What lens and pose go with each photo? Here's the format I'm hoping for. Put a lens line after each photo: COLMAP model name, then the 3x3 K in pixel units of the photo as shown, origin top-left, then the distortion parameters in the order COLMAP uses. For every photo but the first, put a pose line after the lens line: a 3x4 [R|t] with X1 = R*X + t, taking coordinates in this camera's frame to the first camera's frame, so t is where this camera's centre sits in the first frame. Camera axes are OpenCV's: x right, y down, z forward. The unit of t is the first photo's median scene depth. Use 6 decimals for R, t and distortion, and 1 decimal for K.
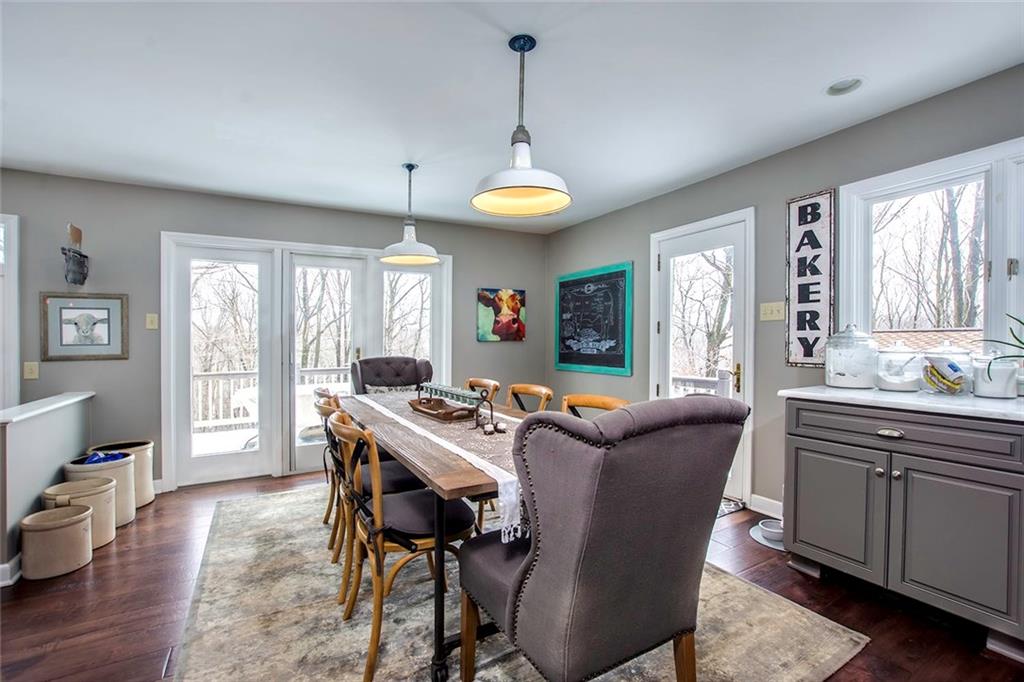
lens RADIAL K [[475.1, 0, 522.7], [0, 475.1, 335.1], [0, 0, 1]] dist [-0.017333, 0.001393]
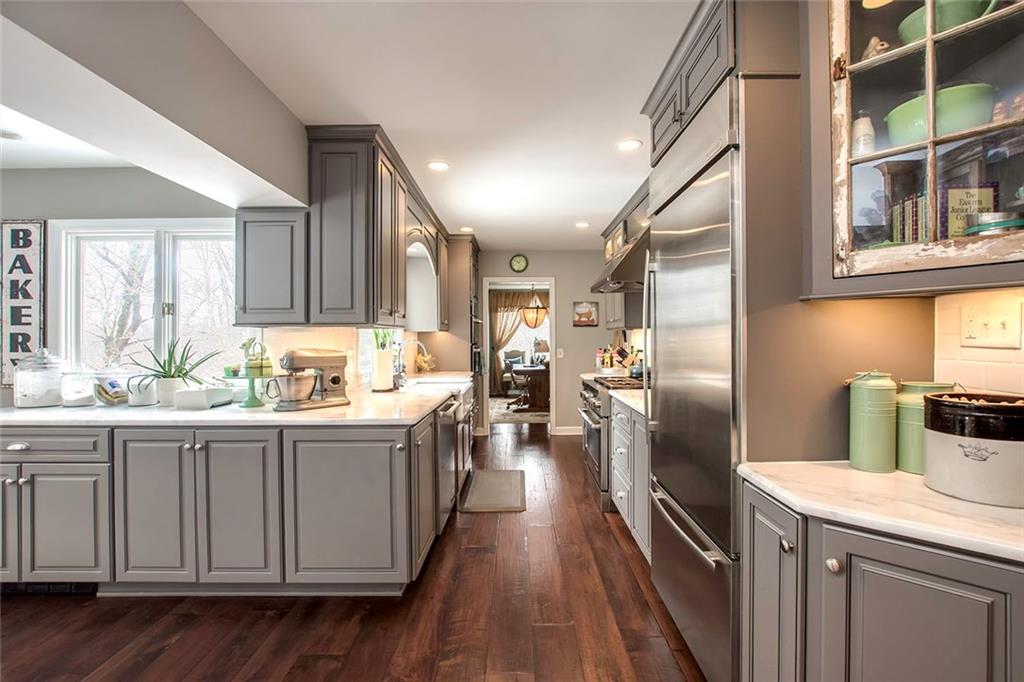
lens RADIAL K [[475.1, 0, 513.4], [0, 475.1, 336.0], [0, 0, 1]] dist [-0.017333, 0.001393]
pose [[0.498855, 0.011732, 0.866606, 0.258430], [-0.005885, 0.999931, -0.010149, -0.040493], [-0.866665, -0.000037, 0.498890, -0.418042]]
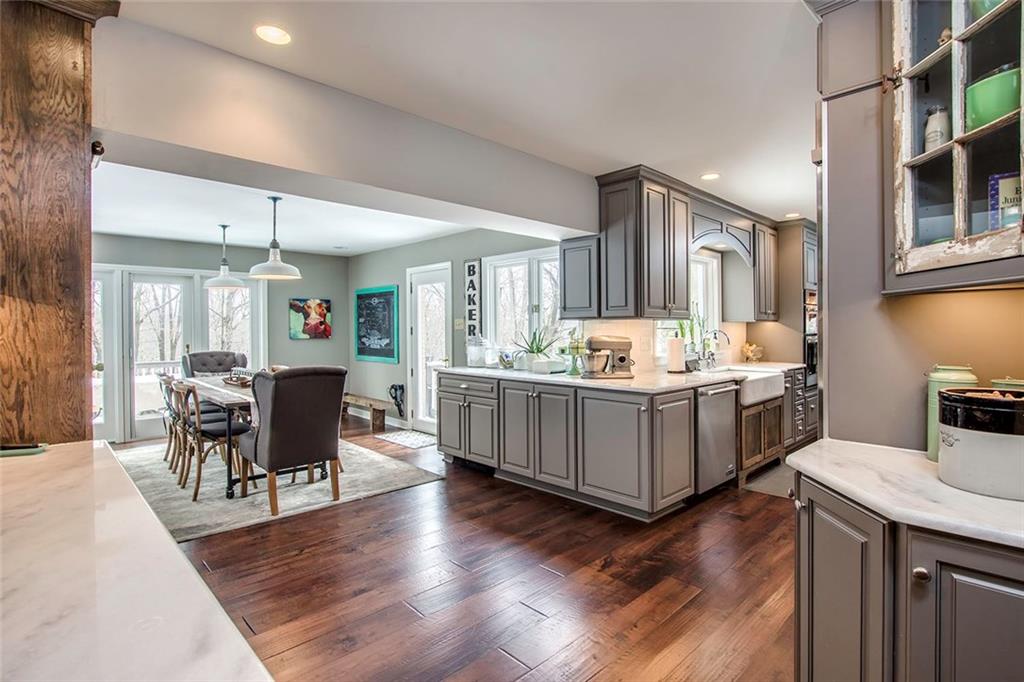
lens RADIAL K [[502.8, 0, 515.0], [0, 502.8, 338.5], [0, 0, 1]] dist [-0.003682, -0.002542]
pose [[0.970162, 0.000101, 0.242456, 0.297674], [-0.006530, 0.999648, 0.025712, -0.048334], [-0.242368, -0.026528, 0.969822, -0.863390]]
